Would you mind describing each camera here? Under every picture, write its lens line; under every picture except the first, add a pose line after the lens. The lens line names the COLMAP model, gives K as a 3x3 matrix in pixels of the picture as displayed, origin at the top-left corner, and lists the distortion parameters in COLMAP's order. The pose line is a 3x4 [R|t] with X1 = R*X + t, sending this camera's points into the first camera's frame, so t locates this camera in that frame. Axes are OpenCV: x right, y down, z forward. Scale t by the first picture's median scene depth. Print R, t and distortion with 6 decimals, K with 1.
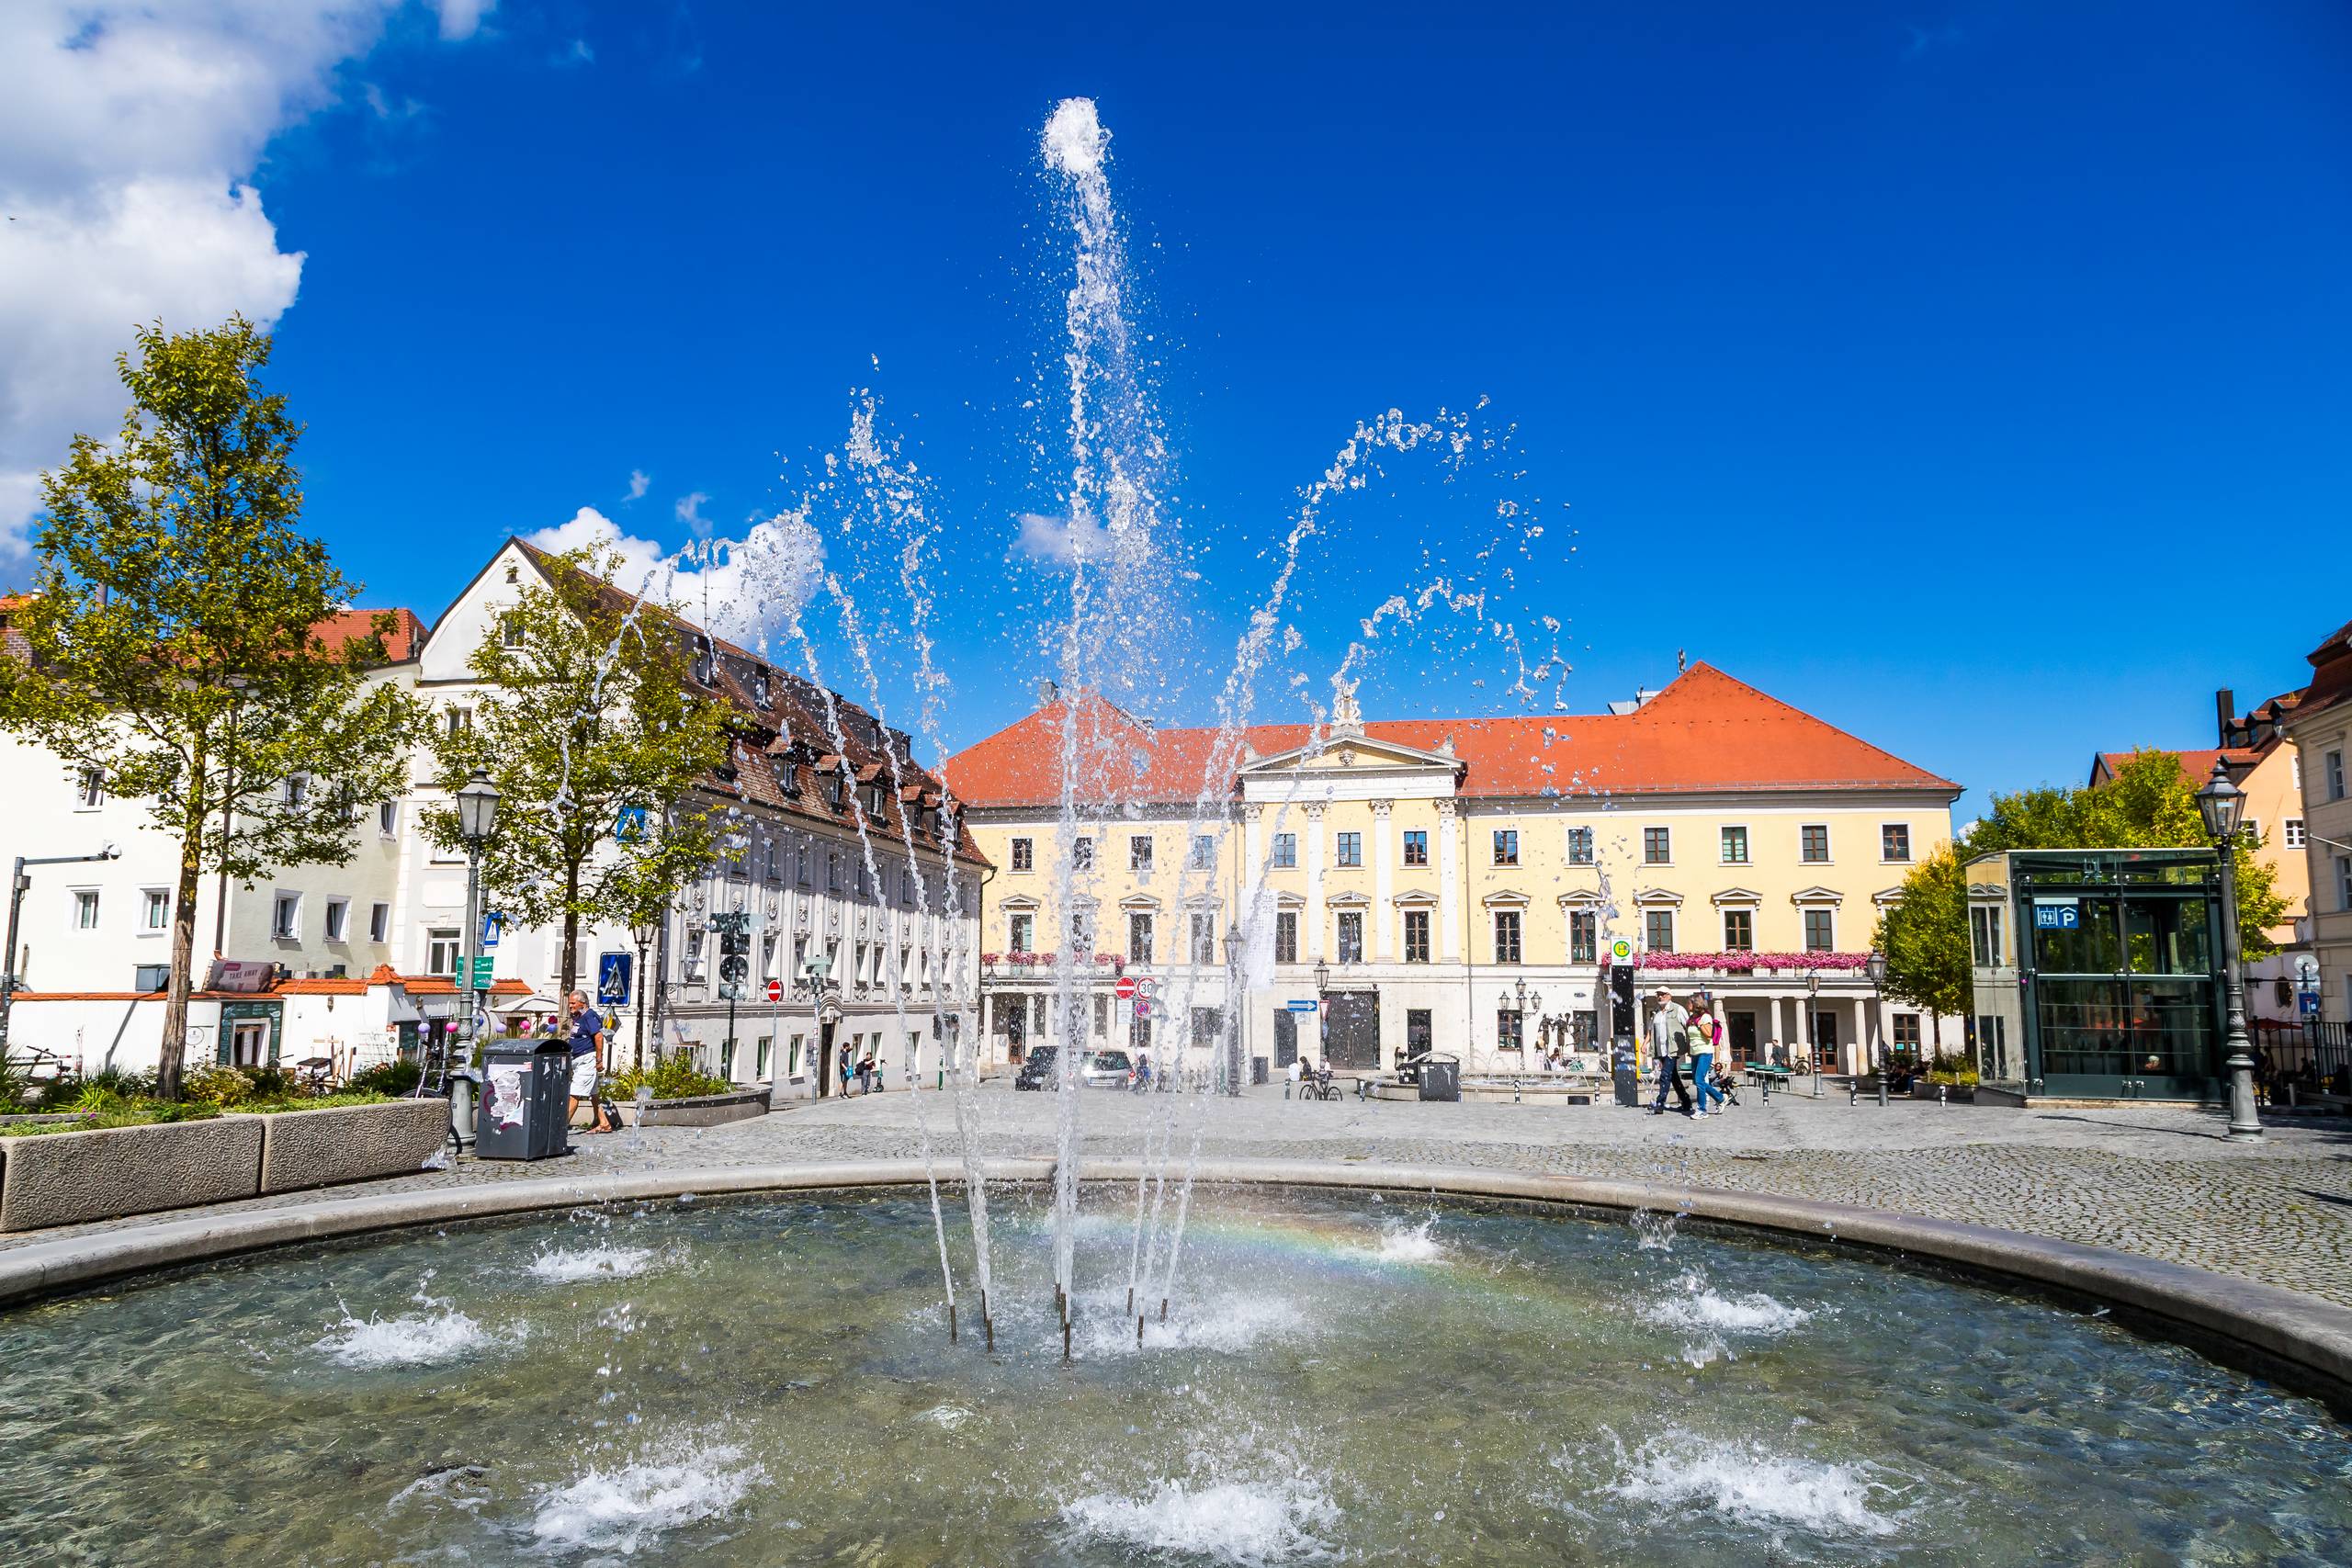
lens RADIAL K [[1573.6, 0, 1180.0], [0, 1573.6, 785.5], [0, 0, 1]] dist [0.026228, 0.003704]
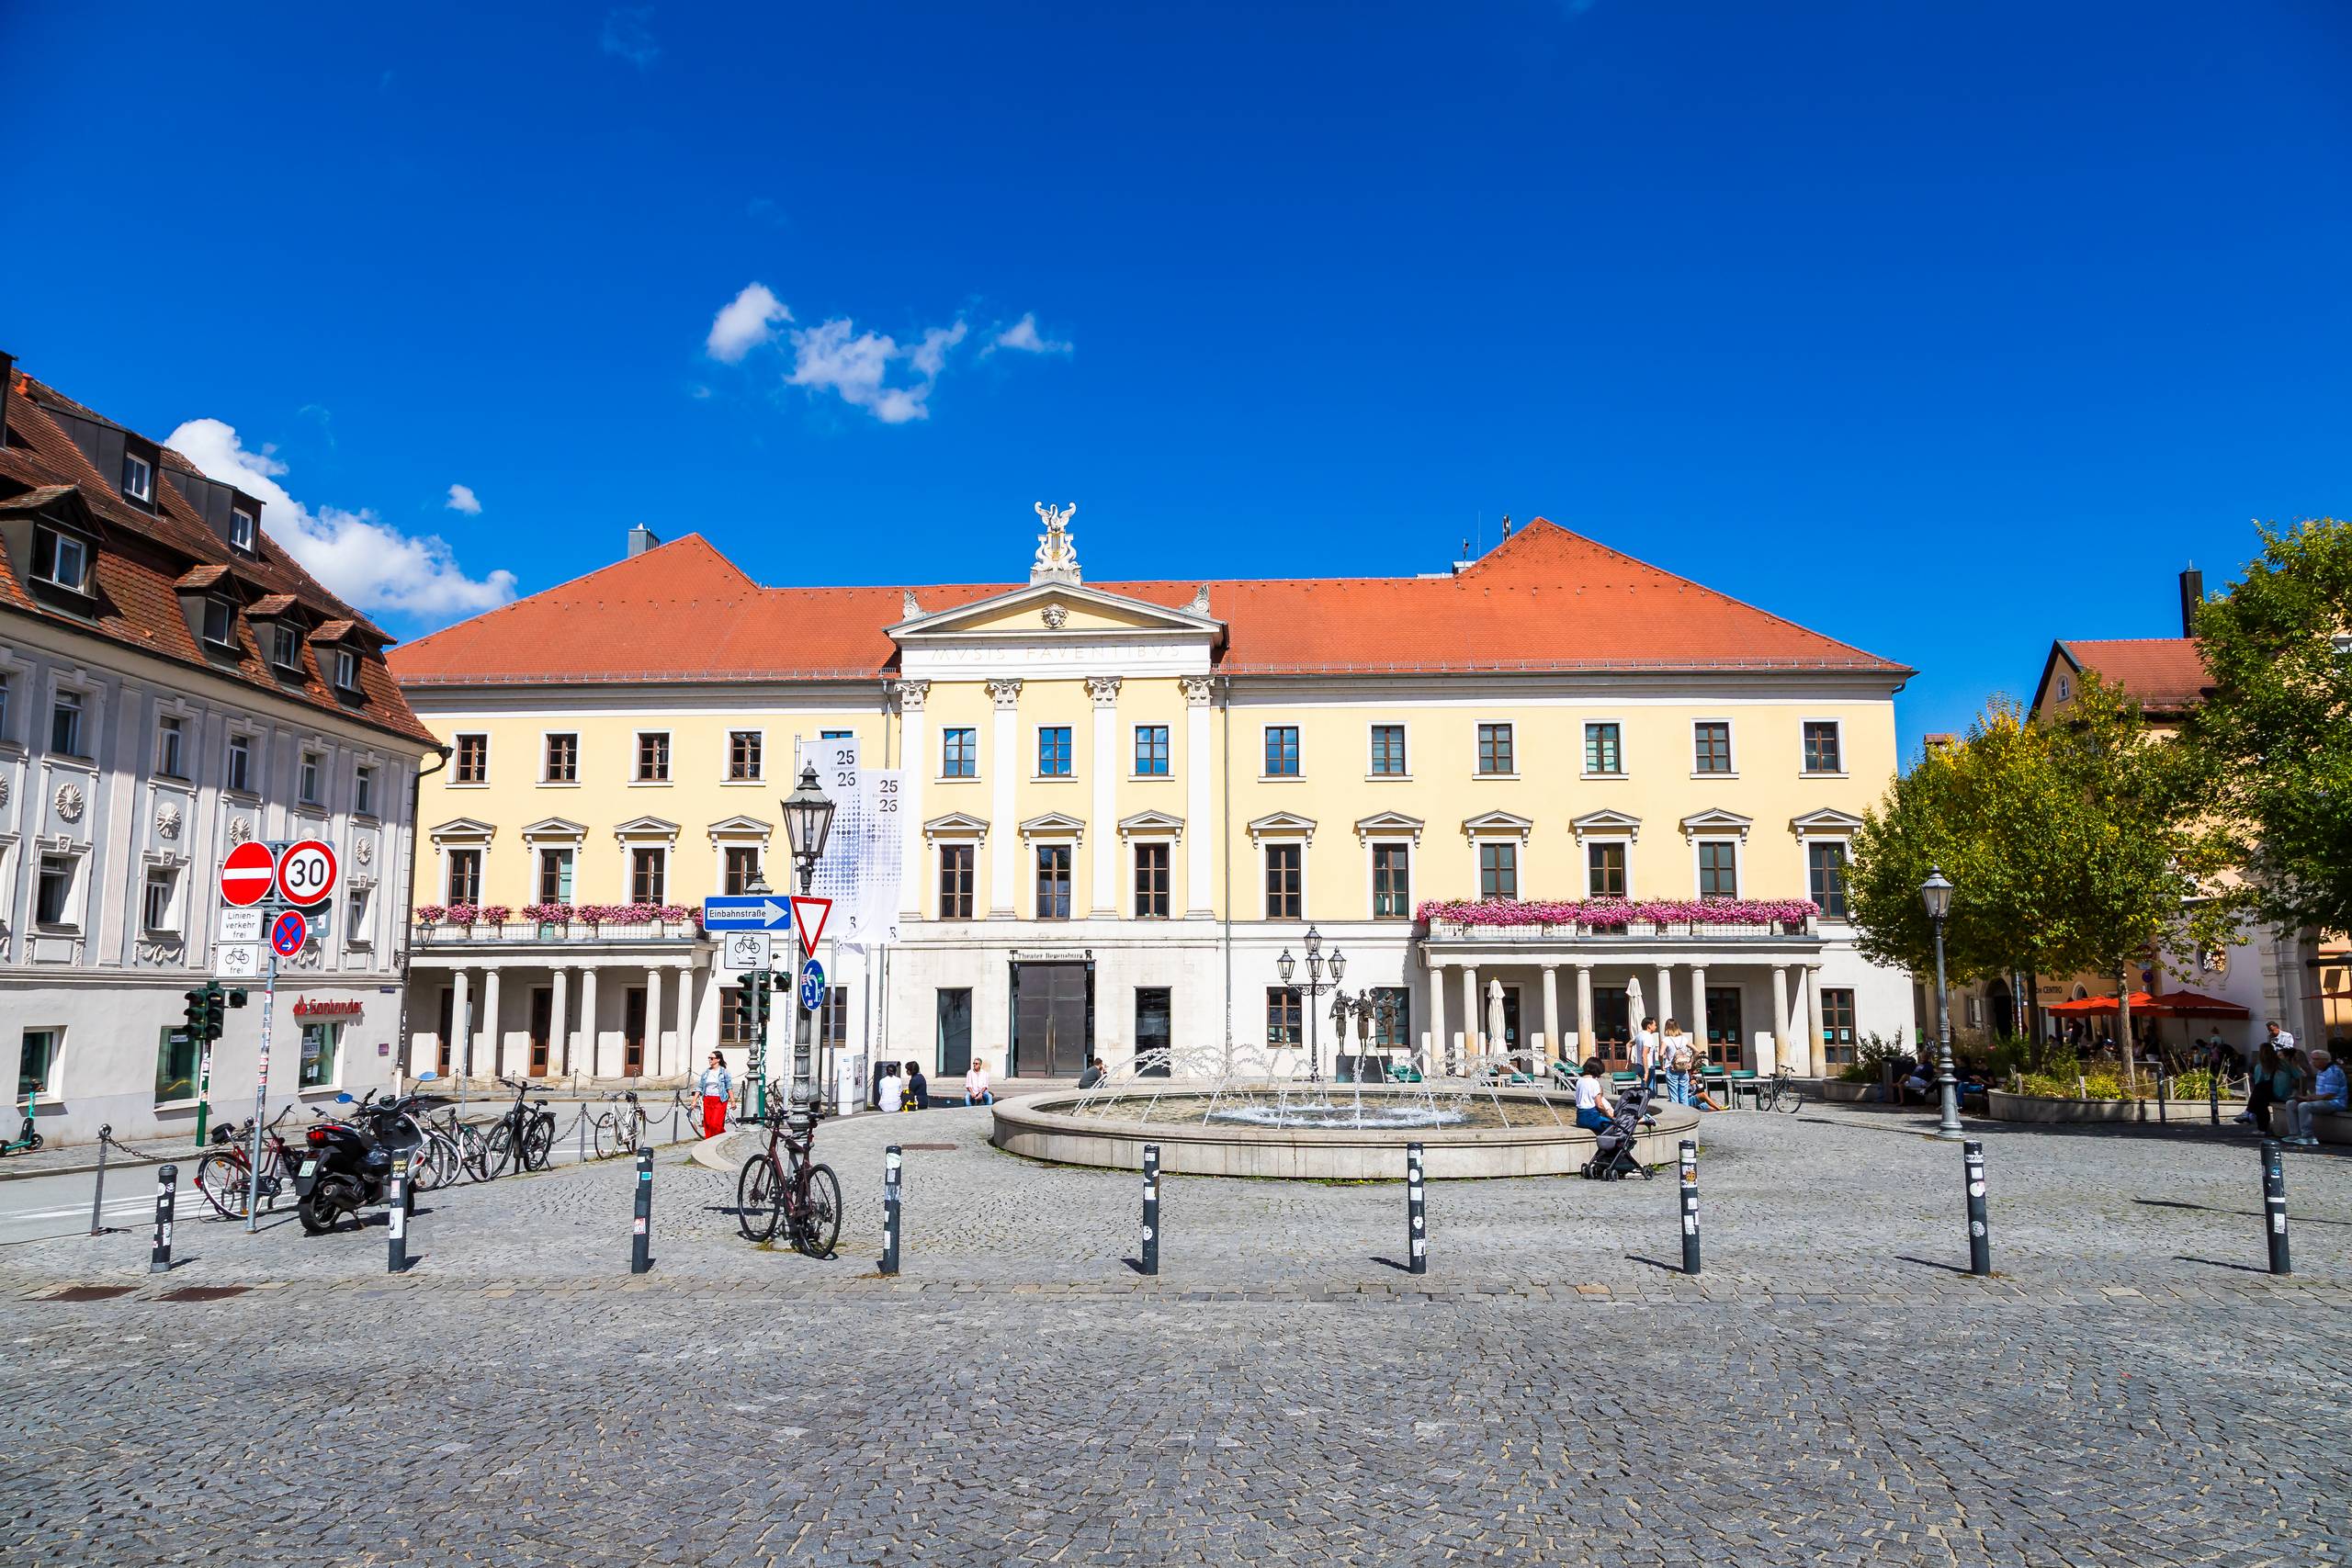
lens RADIAL K [[1573.6, 0, 1184.5], [0, 1573.6, 780.1], [0, 0, 1]] dist [0.026228, 0.003704]
pose [[0.987380, 0.016818, 0.157476, 0.058800], [-0.016276, 0.999856, -0.004729, 0.057702], [-0.157533, 0.002106, 0.987511, 0.340213]]
